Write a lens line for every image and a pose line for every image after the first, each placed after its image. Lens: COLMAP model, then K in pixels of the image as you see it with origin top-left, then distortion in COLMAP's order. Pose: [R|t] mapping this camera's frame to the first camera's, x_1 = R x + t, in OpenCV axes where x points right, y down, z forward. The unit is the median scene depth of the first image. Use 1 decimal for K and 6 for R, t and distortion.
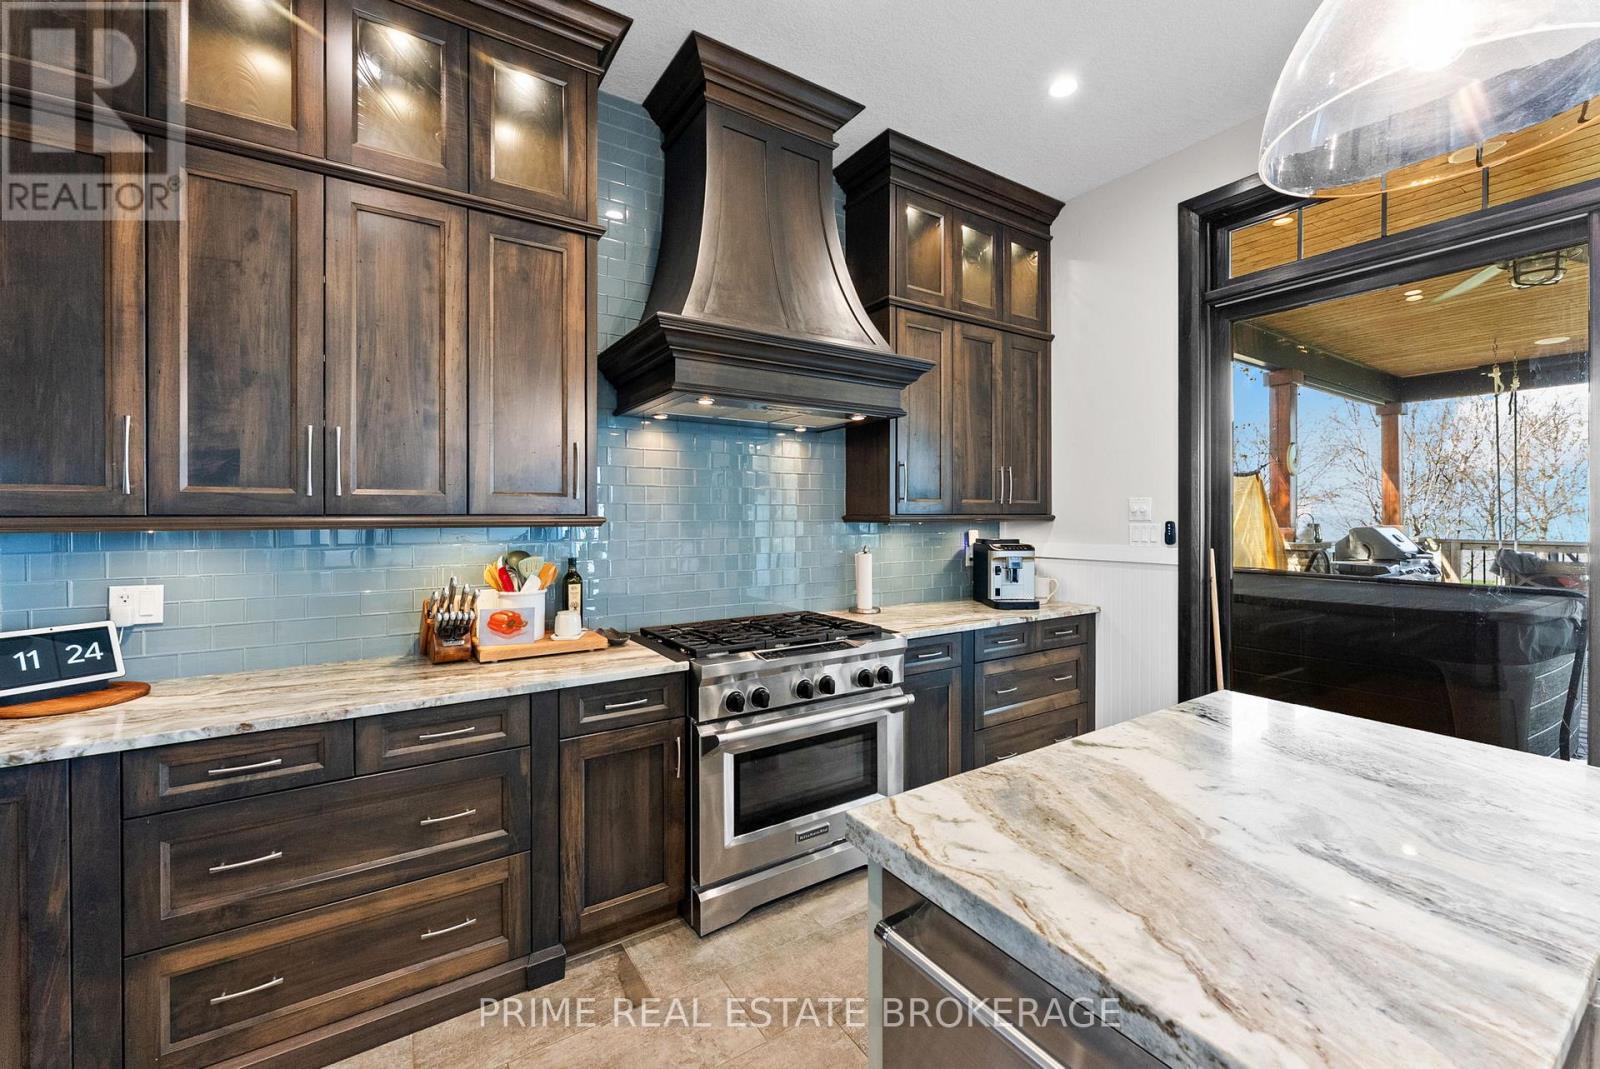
lens RADIAL K [[654.7, 0, 803.6], [0, 654.7, 516.0], [0, 0, 1]] dist [0.001446, 0.000060]
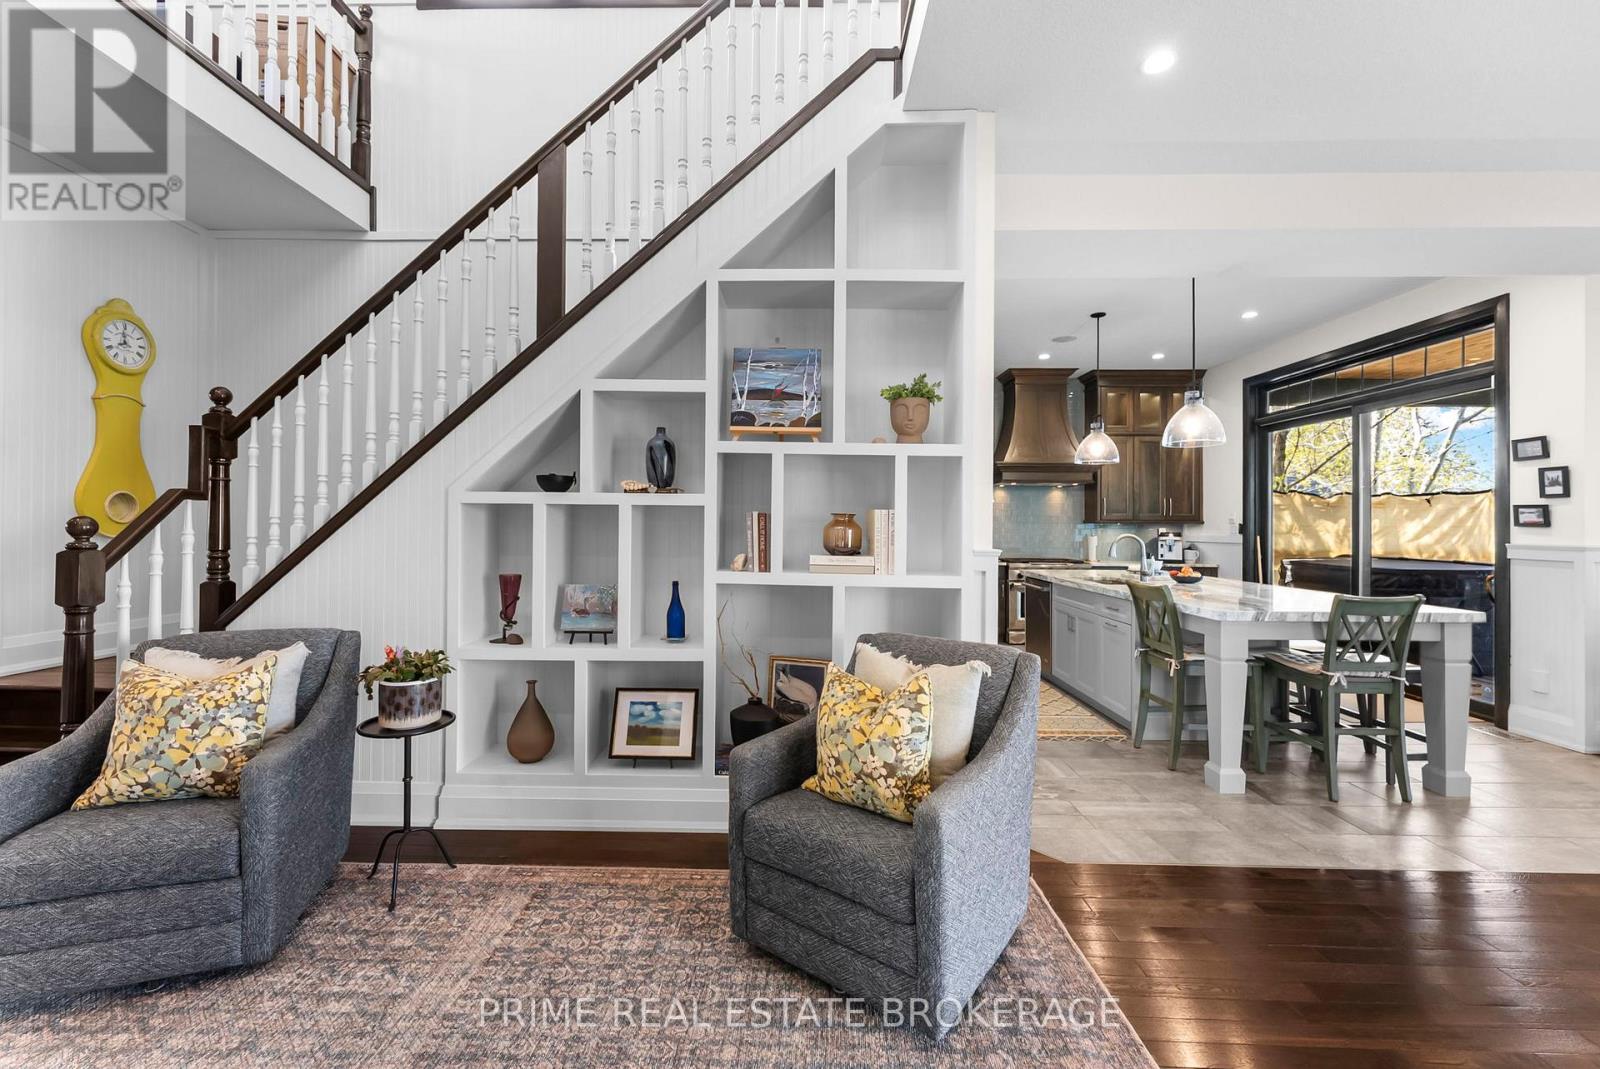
lens RADIAL K [[654.7, 0, 803.6], [0, 654.7, 516.0], [0, 0, 1]] dist [0.001446, 0.000060]
pose [[0.840659, 0.000989, -0.541564, 0.502746], [-0.006491, 0.999945, -0.008250, 0.008767], [0.541526, 0.010450, 0.840619, -1.569979]]
